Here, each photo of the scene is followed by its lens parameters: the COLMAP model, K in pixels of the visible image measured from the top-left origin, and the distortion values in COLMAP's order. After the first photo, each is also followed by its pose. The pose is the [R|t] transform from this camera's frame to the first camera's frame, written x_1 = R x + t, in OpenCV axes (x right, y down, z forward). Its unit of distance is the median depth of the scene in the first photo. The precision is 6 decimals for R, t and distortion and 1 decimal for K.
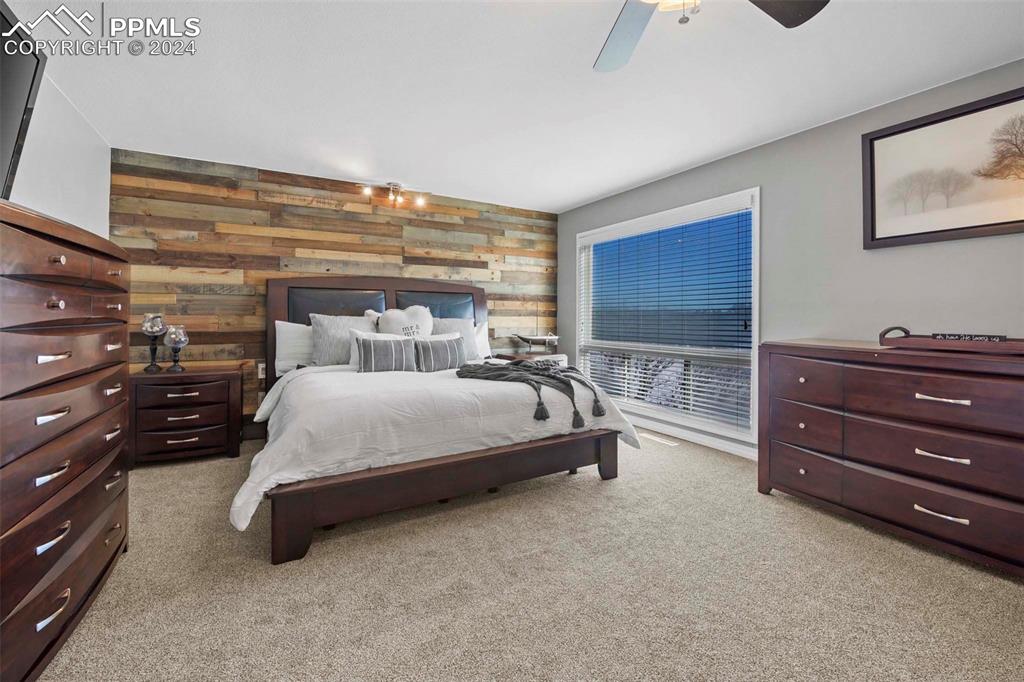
lens RADIAL K [[412.3, 0, 498.1], [0, 412.3, 316.5], [0, 0, 1]] dist [-0.010990, -0.001217]
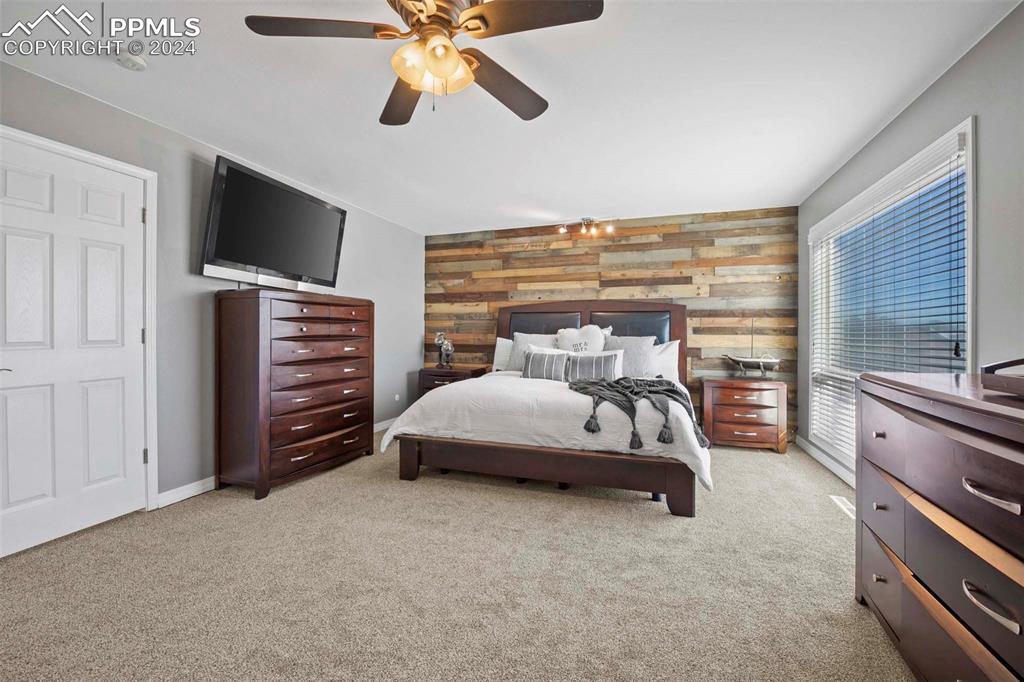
lens RADIAL K [[412.3, 0, 516.5], [0, 412.3, 334.6], [0, 0, 1]] dist [-0.010990, -0.001217]
pose [[0.673721, 0.001291, -0.738984, 0.531071], [-0.001968, 0.999998, -0.000047, 0.000370], [0.738983, 0.001486, 0.673722, 0.100471]]
